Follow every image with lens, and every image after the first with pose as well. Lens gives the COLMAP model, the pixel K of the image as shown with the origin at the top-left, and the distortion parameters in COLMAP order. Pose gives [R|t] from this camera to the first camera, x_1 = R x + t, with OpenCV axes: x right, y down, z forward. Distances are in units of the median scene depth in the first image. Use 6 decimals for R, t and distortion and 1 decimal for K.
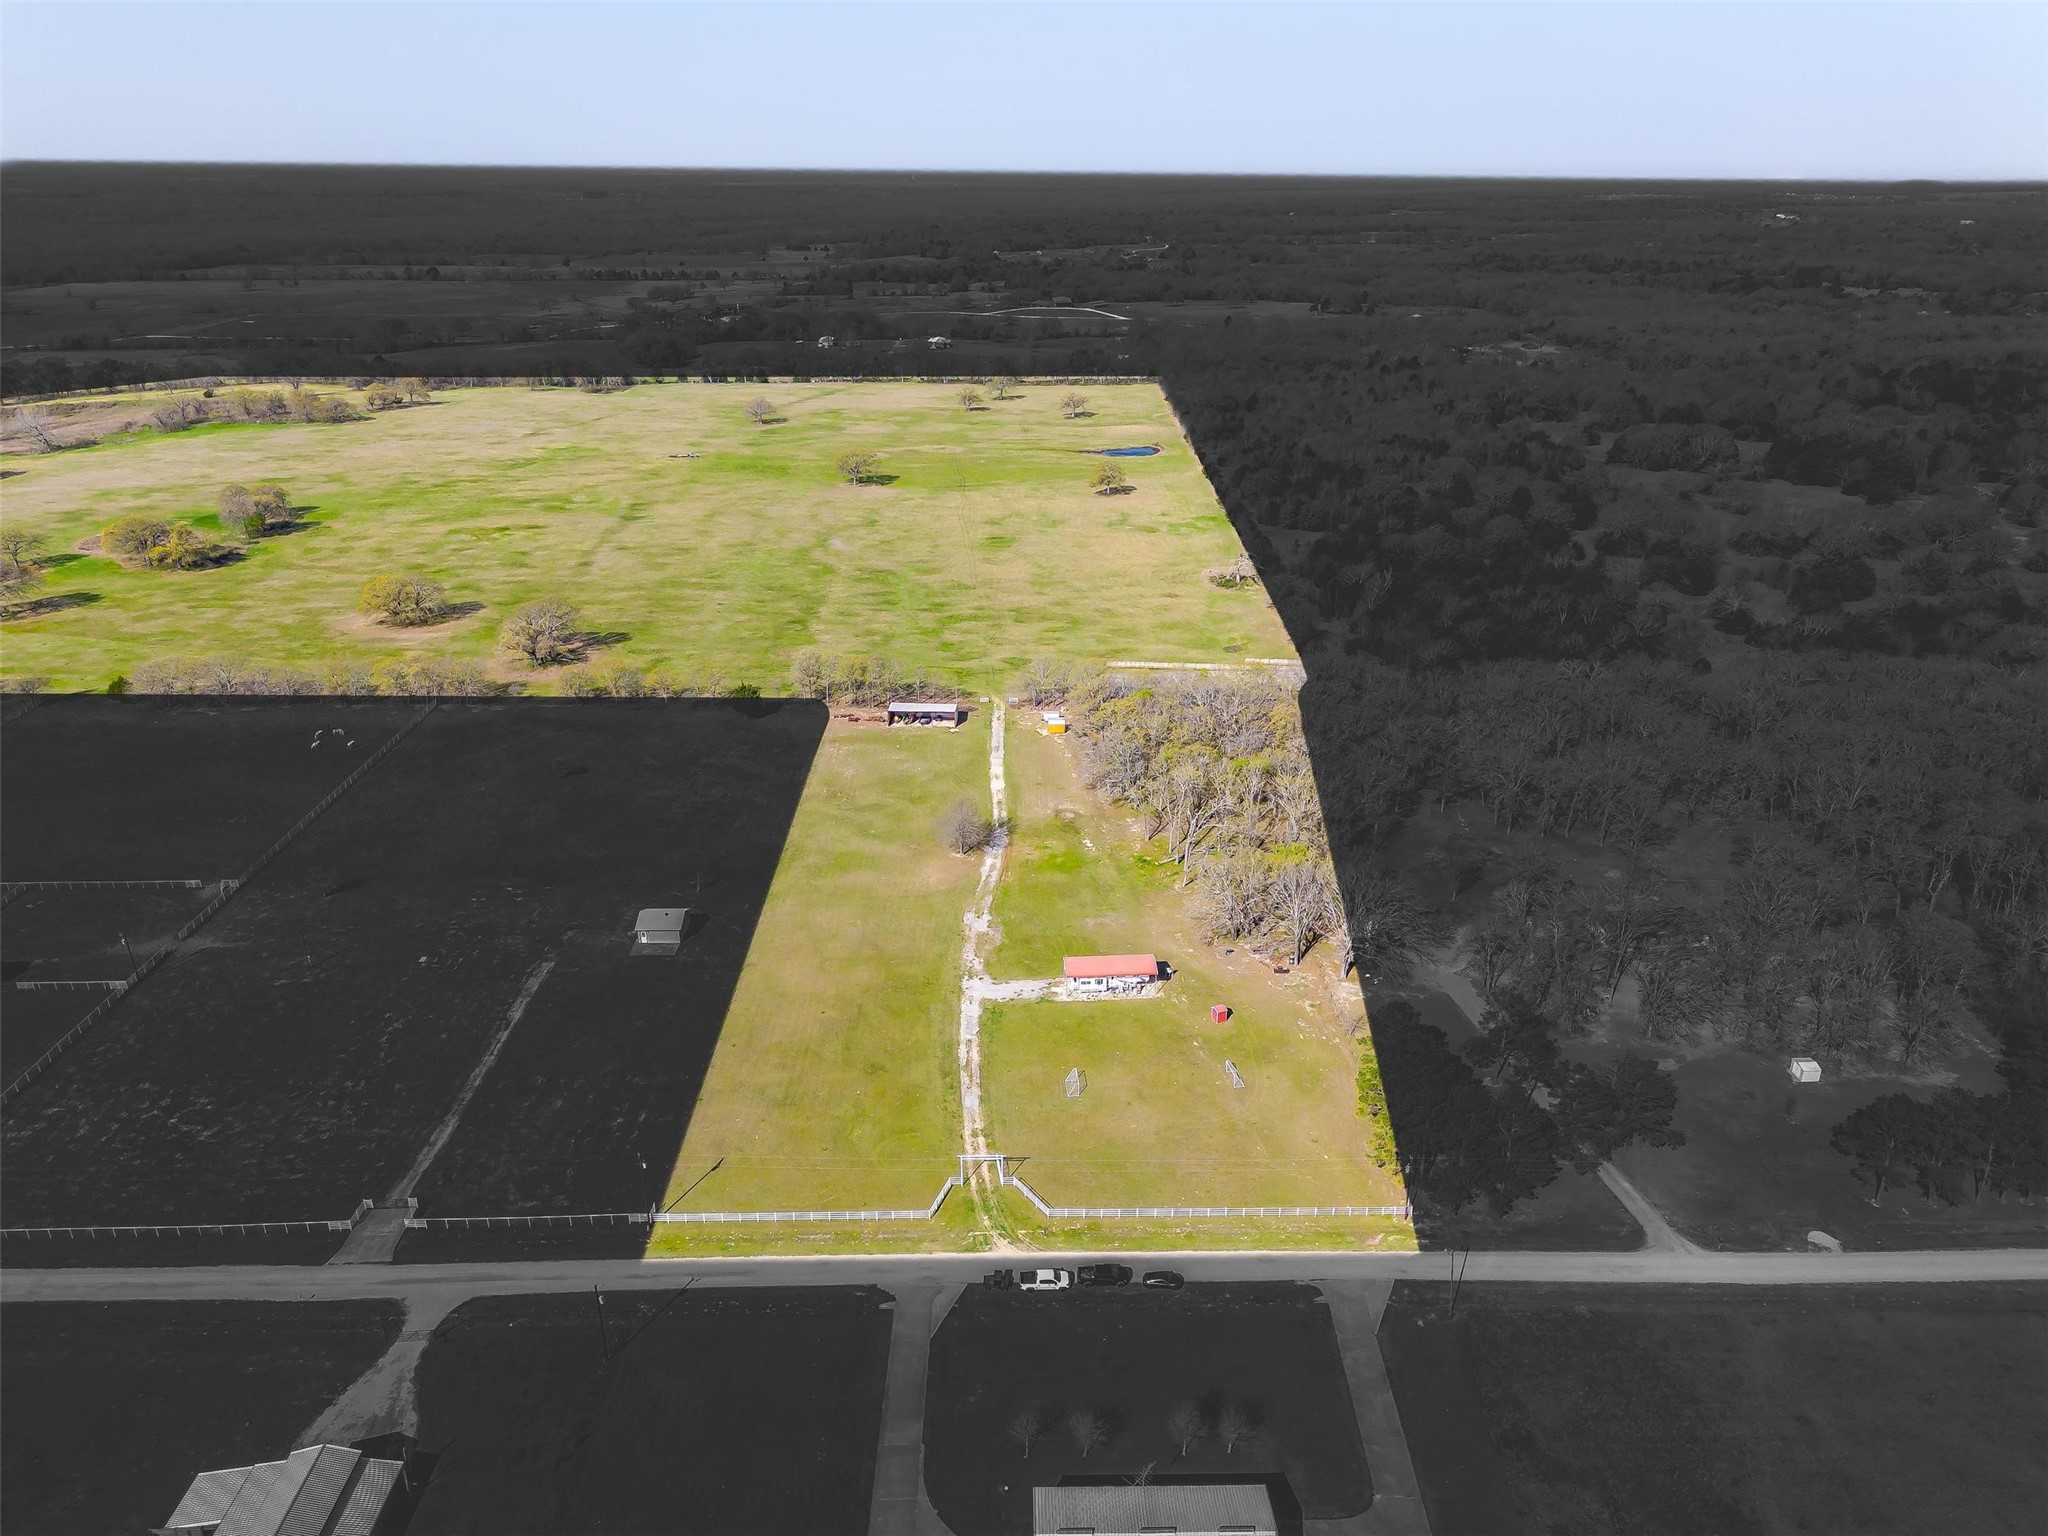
lens RADIAL K [[1457.8, 0, 1061.8], [0, 1457.8, 766.5], [0, 0, 1]] dist [0.083607, -0.089460]
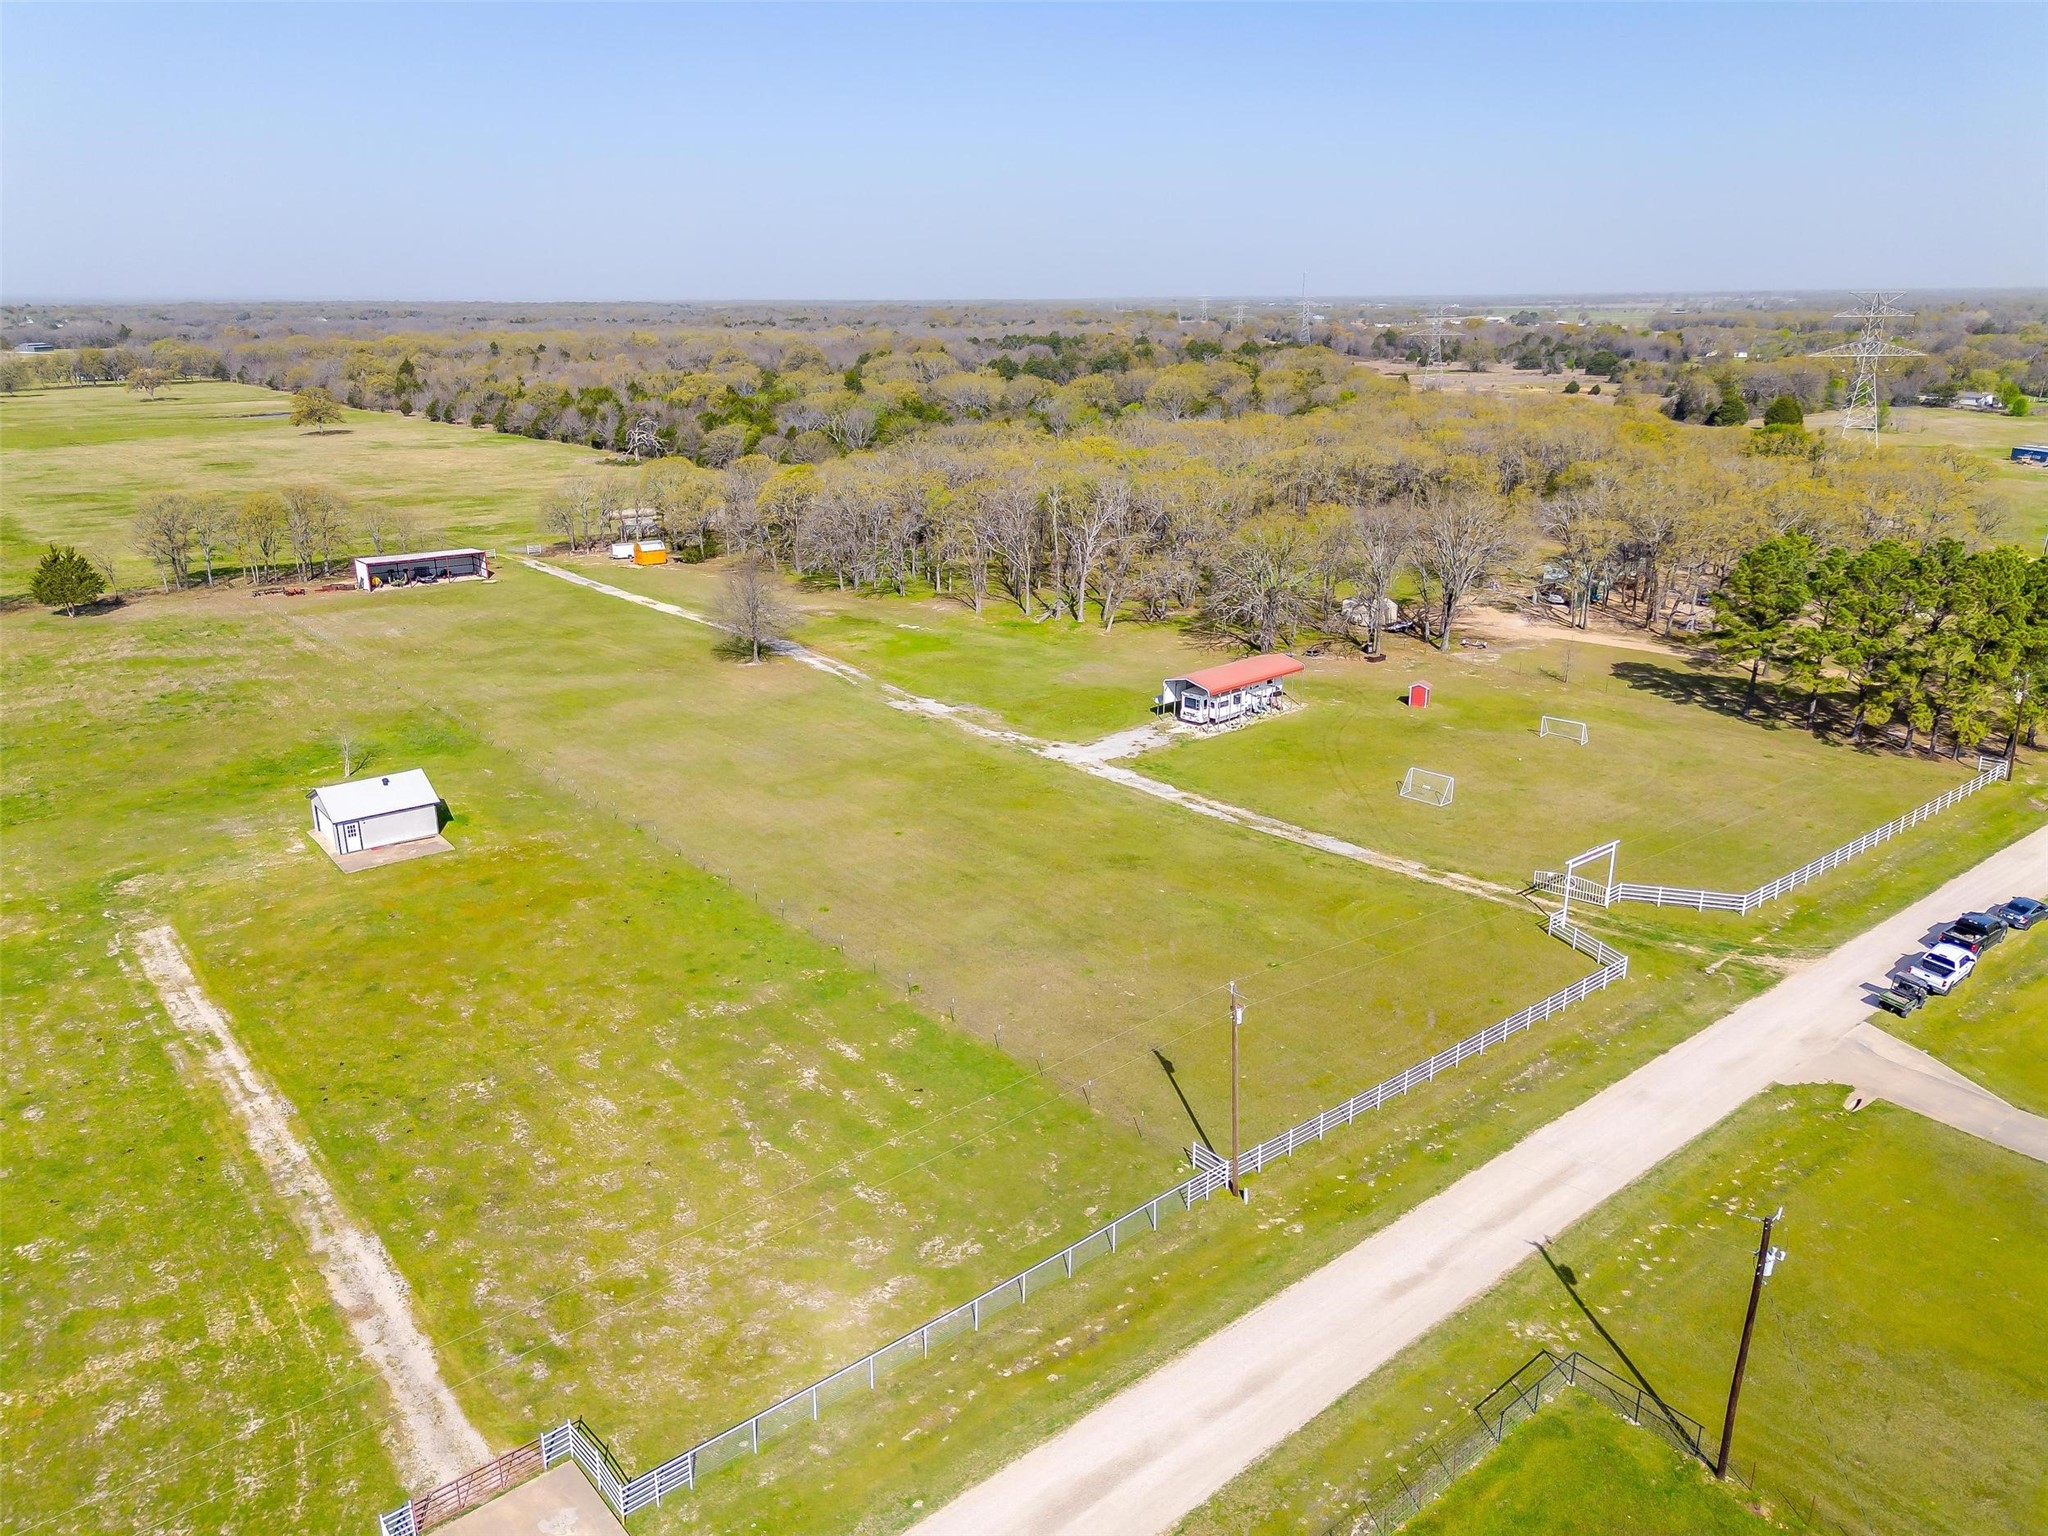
lens RADIAL K [[1454.9, 0, 1024.0], [0, 1454.9, 768.0], [0, 0, 1]] dist [0.077133, -0.082001]
pose [[0.785268, -0.195322, 0.587540, -0.341137], [0.240661, 0.970609, 0.001018, 0.128619], [-0.570470, 0.140598, 0.809195, 0.473191]]
